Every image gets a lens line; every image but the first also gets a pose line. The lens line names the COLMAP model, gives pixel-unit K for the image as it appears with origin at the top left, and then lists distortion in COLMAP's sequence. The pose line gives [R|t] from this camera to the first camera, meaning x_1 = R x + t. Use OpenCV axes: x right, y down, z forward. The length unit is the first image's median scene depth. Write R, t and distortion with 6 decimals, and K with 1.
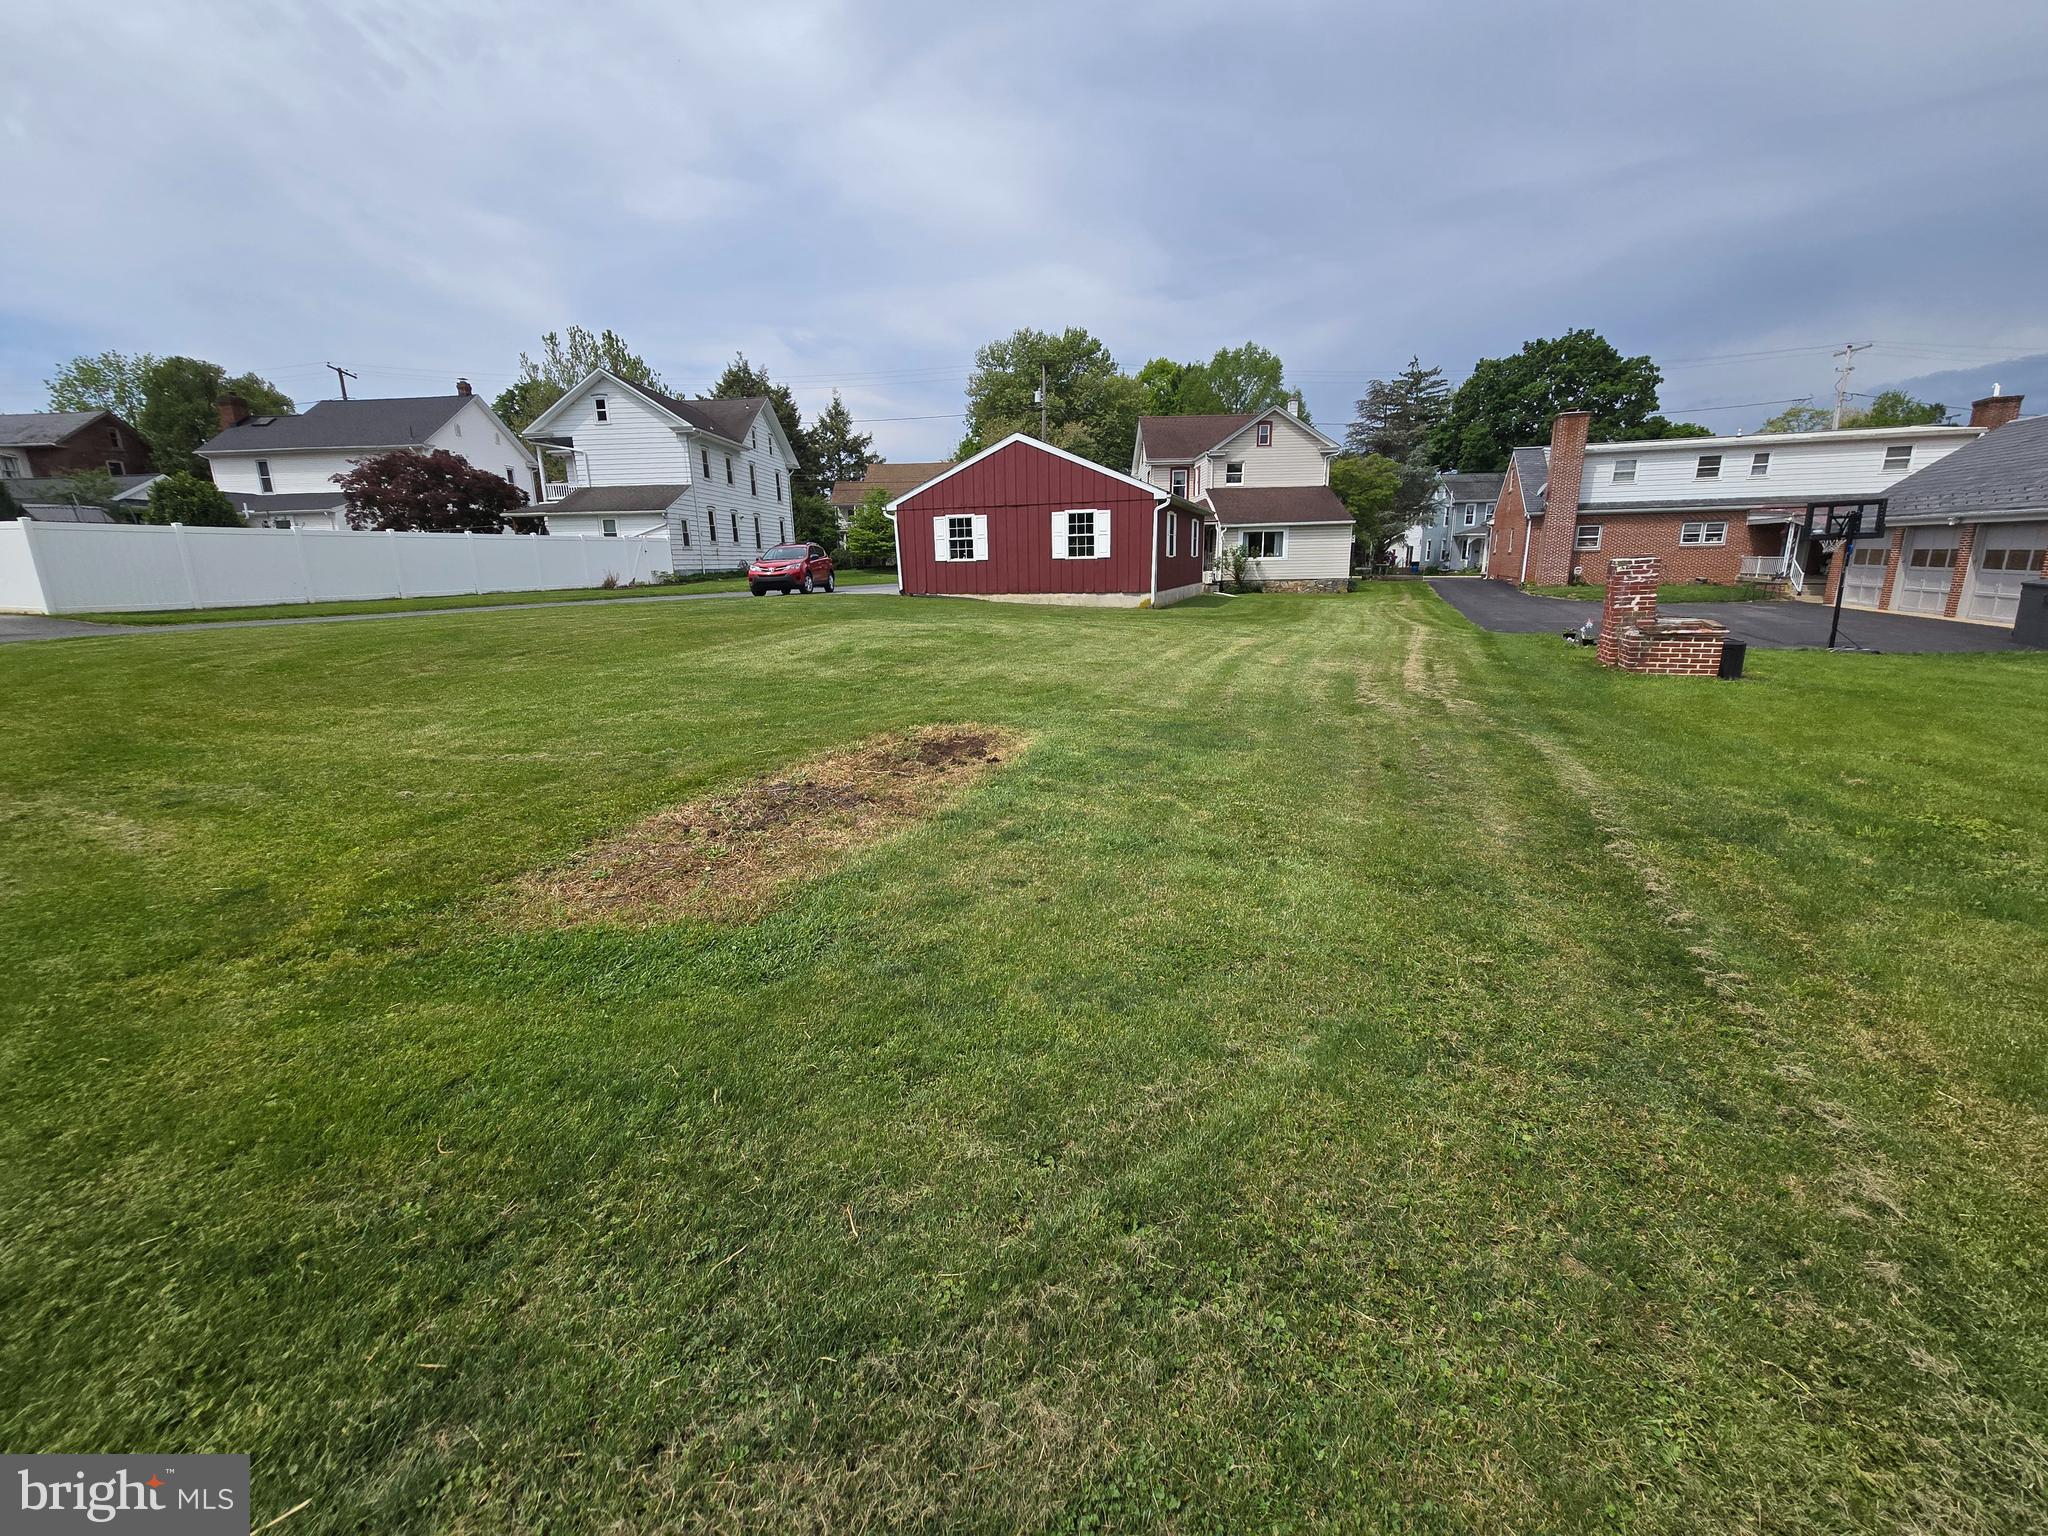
lens RADIAL K [[831.2, 0, 1012.4], [0, 831.2, 774.2], [0, 0, 1]] dist [-0.002521, 0.001252]
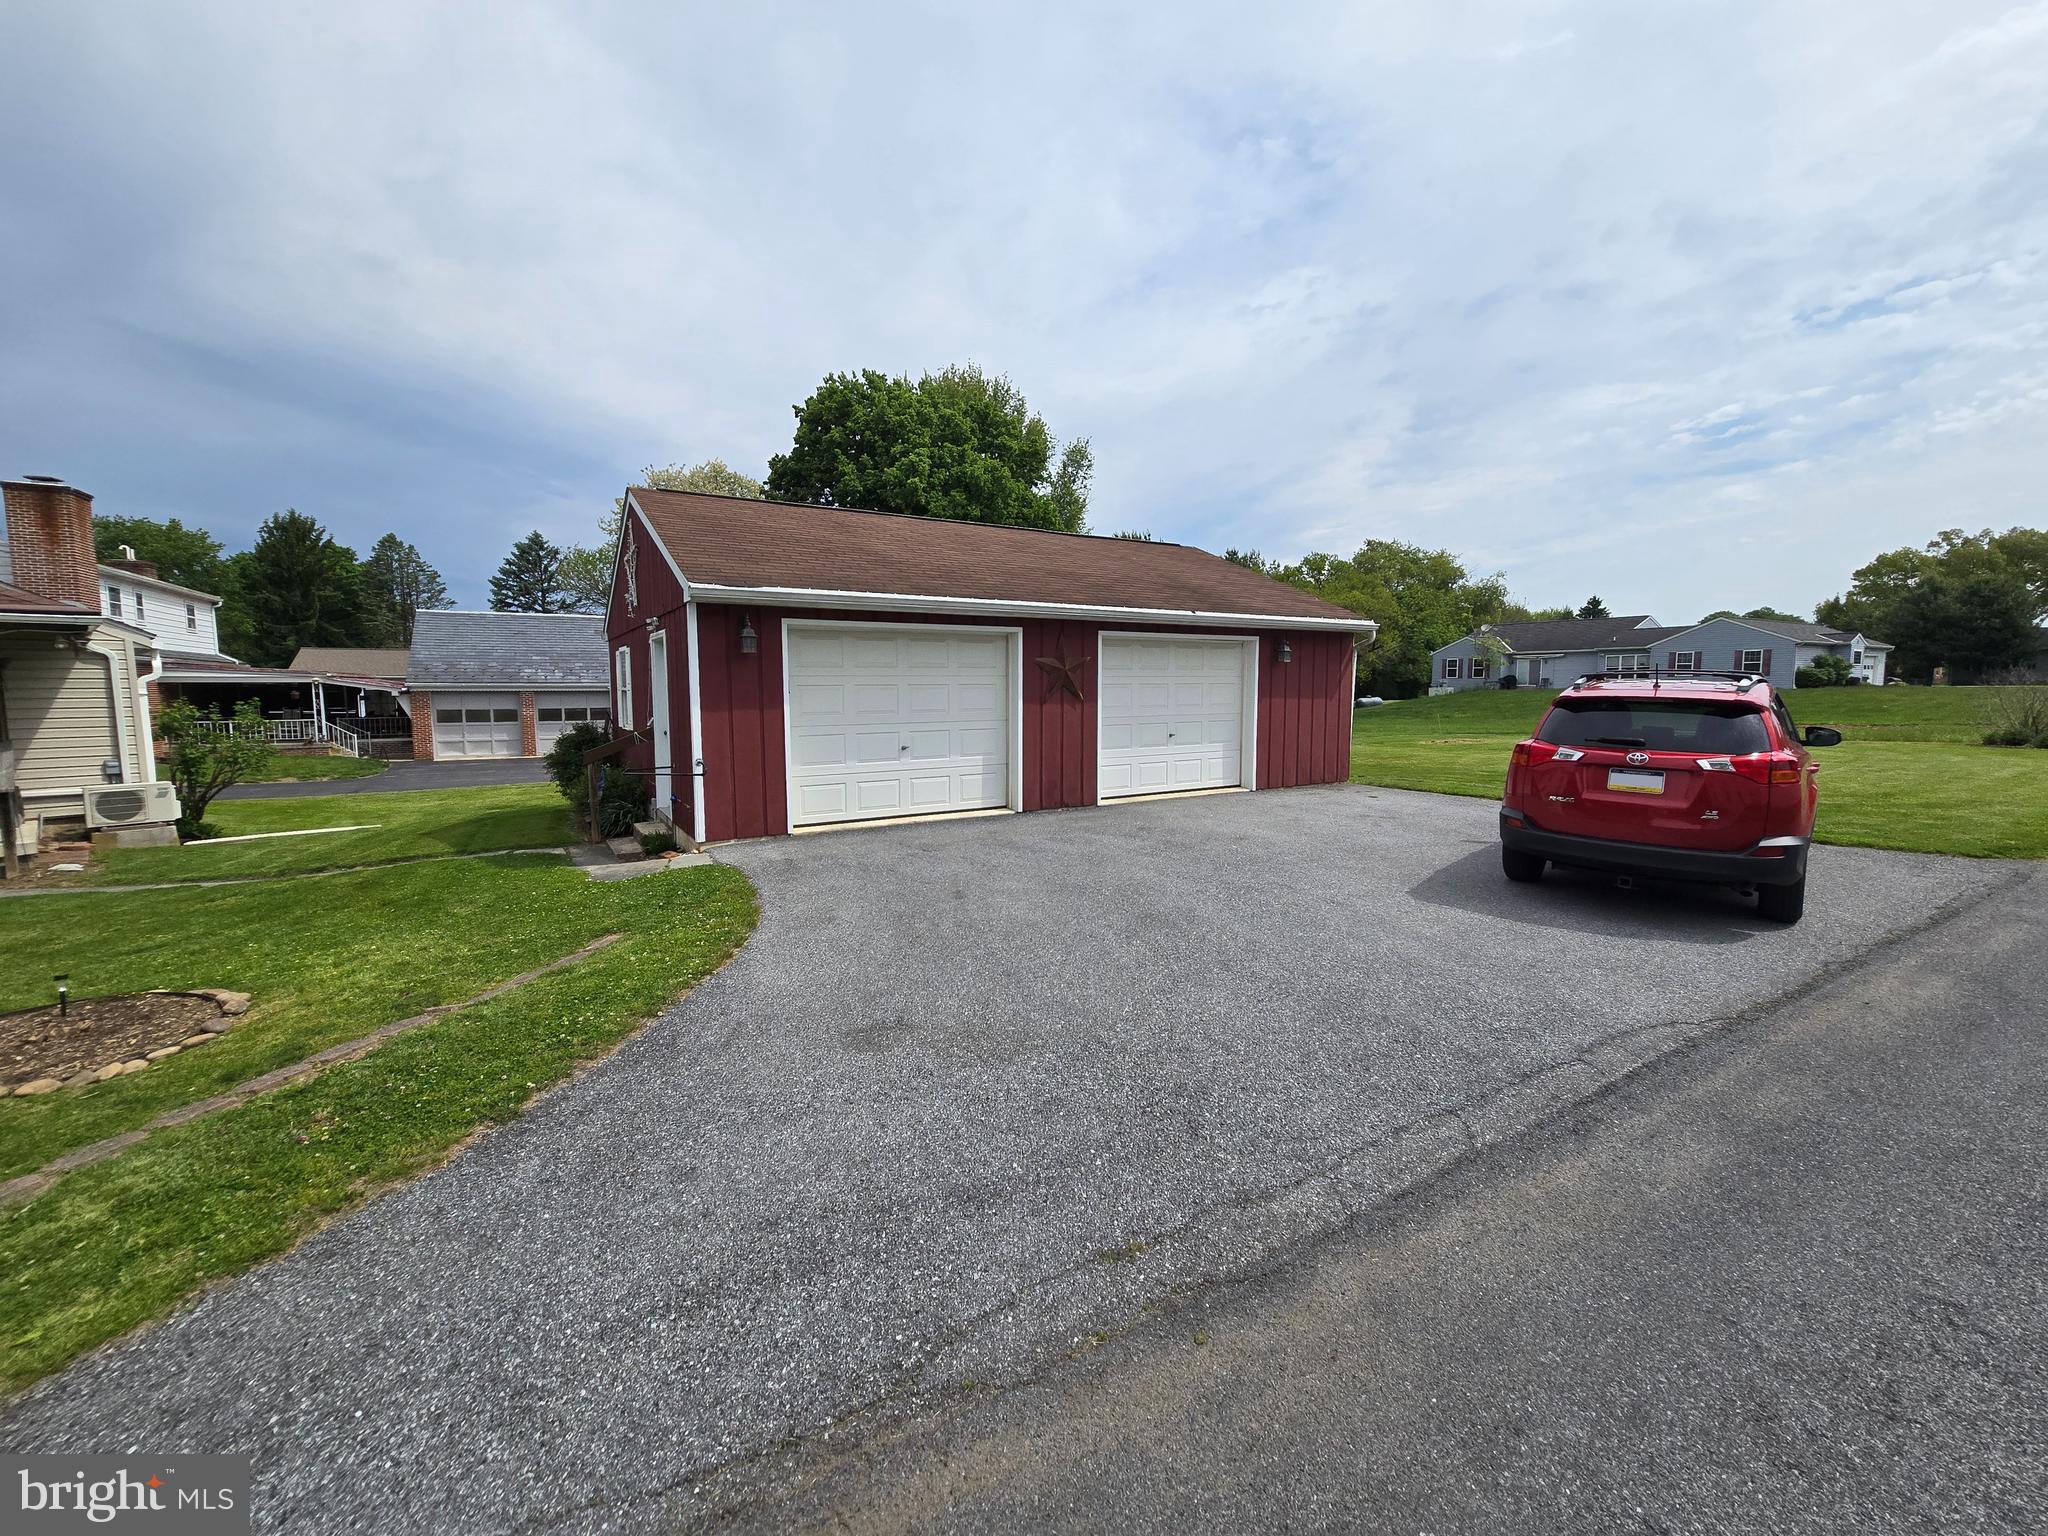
lens RADIAL K [[831.2, 0, 987.1], [0, 831.2, 770.2], [0, 0, 1]] dist [-0.002521, 0.001252]
pose [[-0.756316, -0.048025, 0.652441, -1.062042], [0.178609, 0.944256, 0.276549, -1.186476], [-0.629353, 0.325690, -0.705578, 4.309864]]
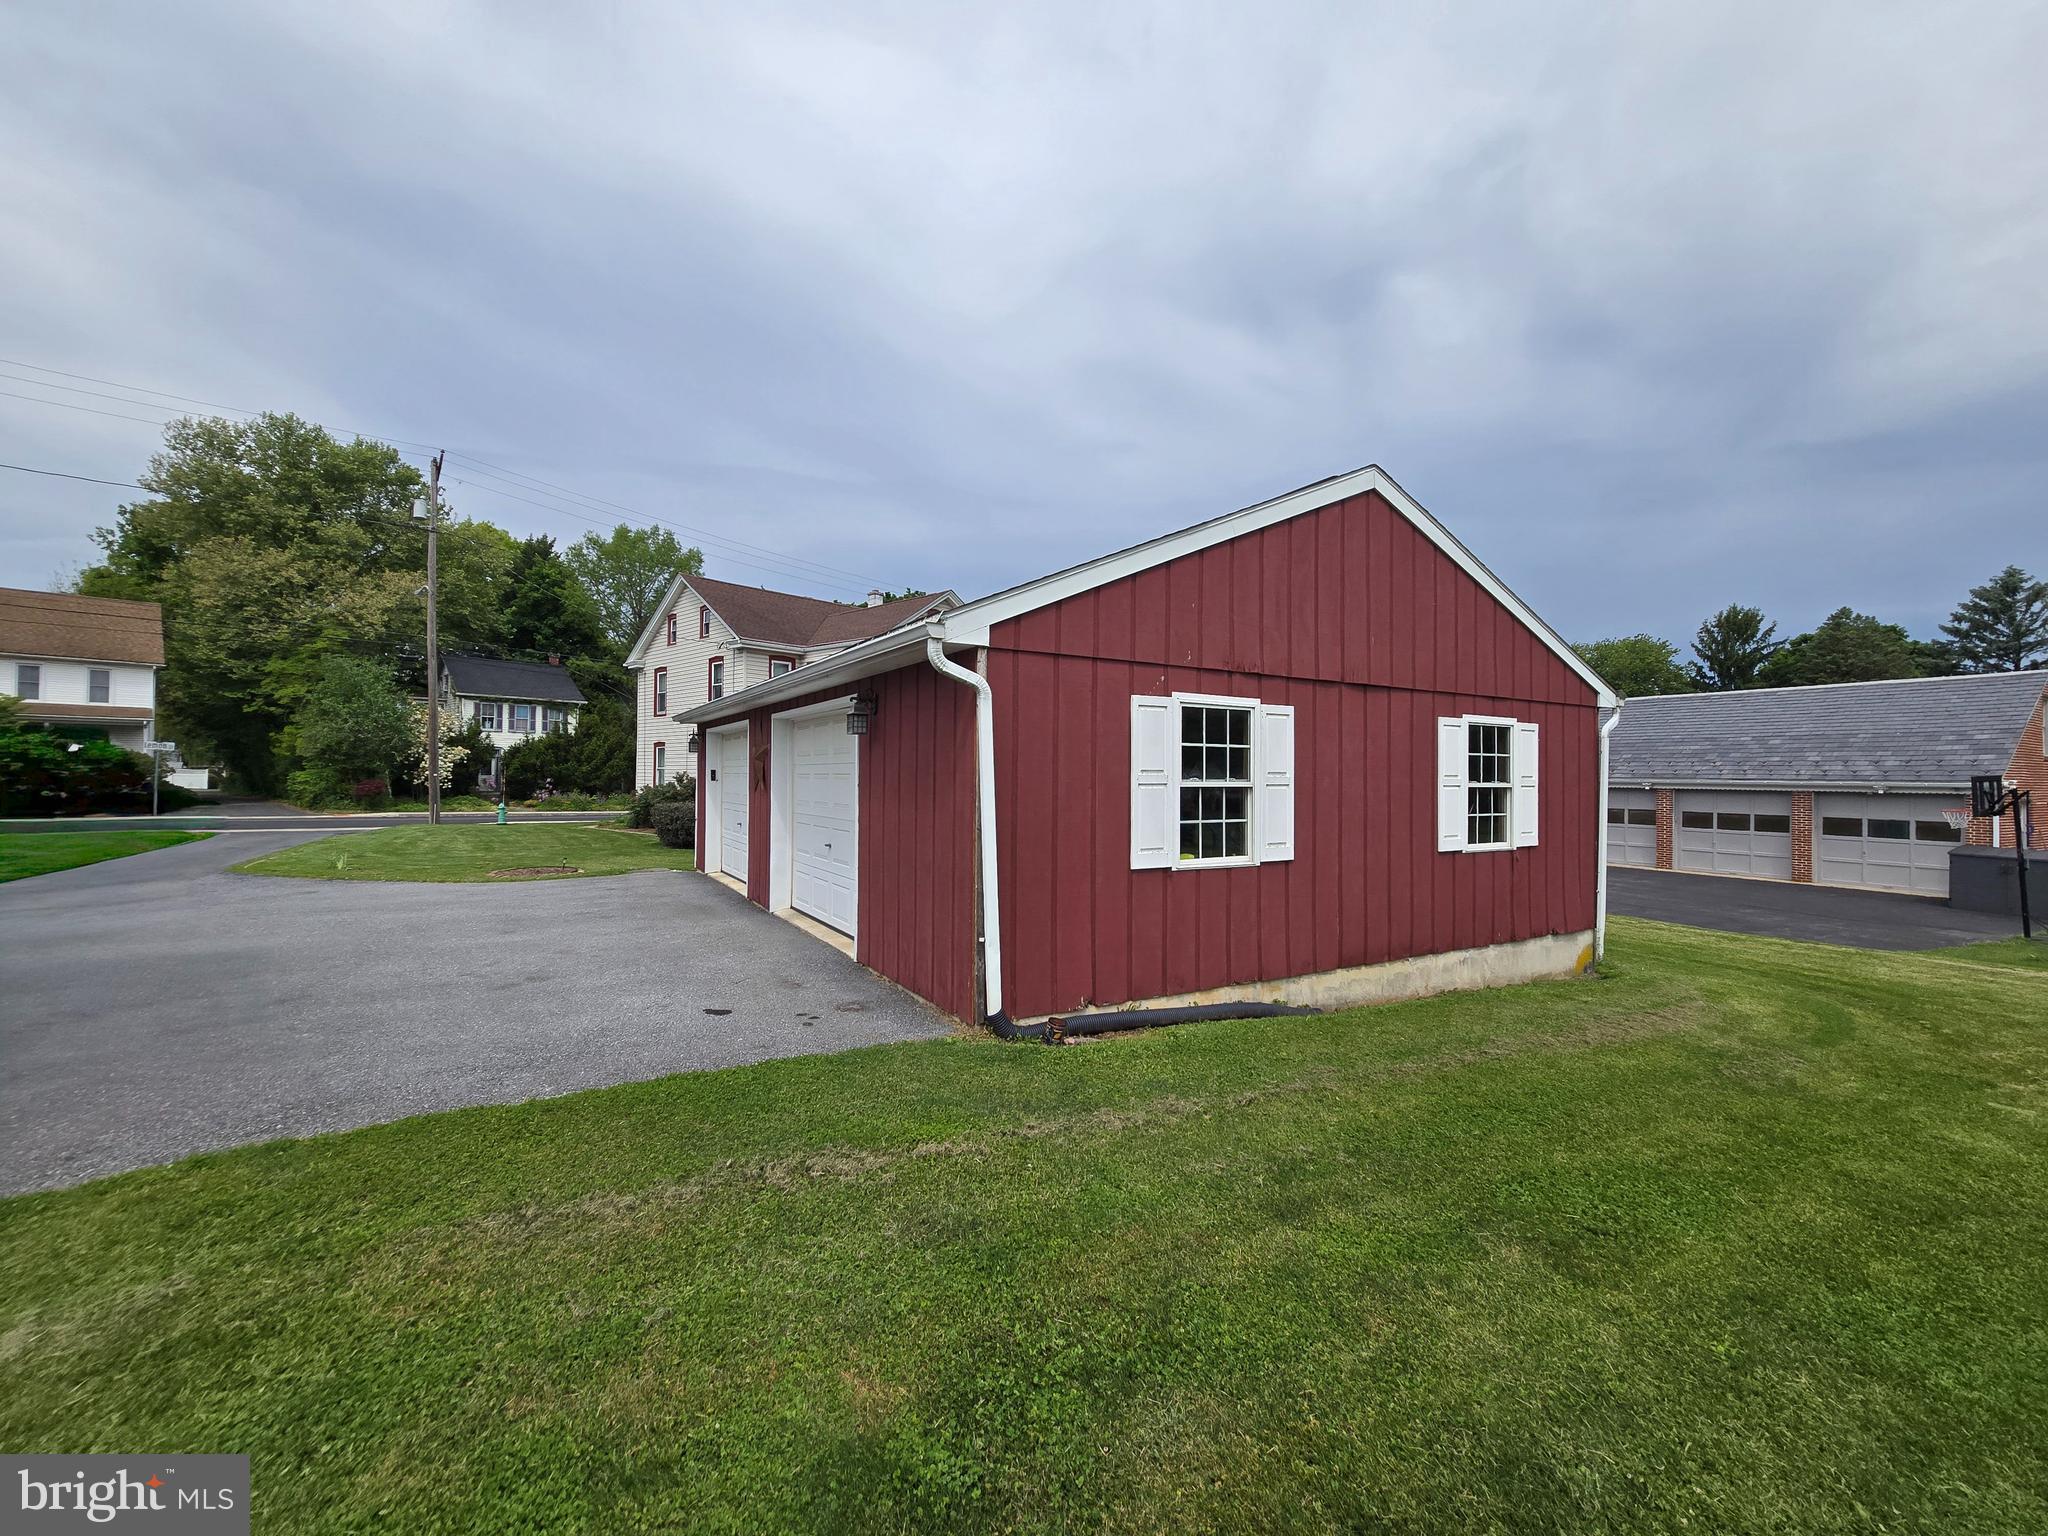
lens RADIAL K [[846.7, 0, 1009.8], [0, 846.7, 769.7], [0, 0, 1]] dist [-0.003029, 0.000249]
pose [[0.656401, 0.031147, 0.753769, -1.027243], [0.165221, 0.968957, -0.183917, -0.829775], [-0.736098, 0.245261, 0.630878, 2.924035]]
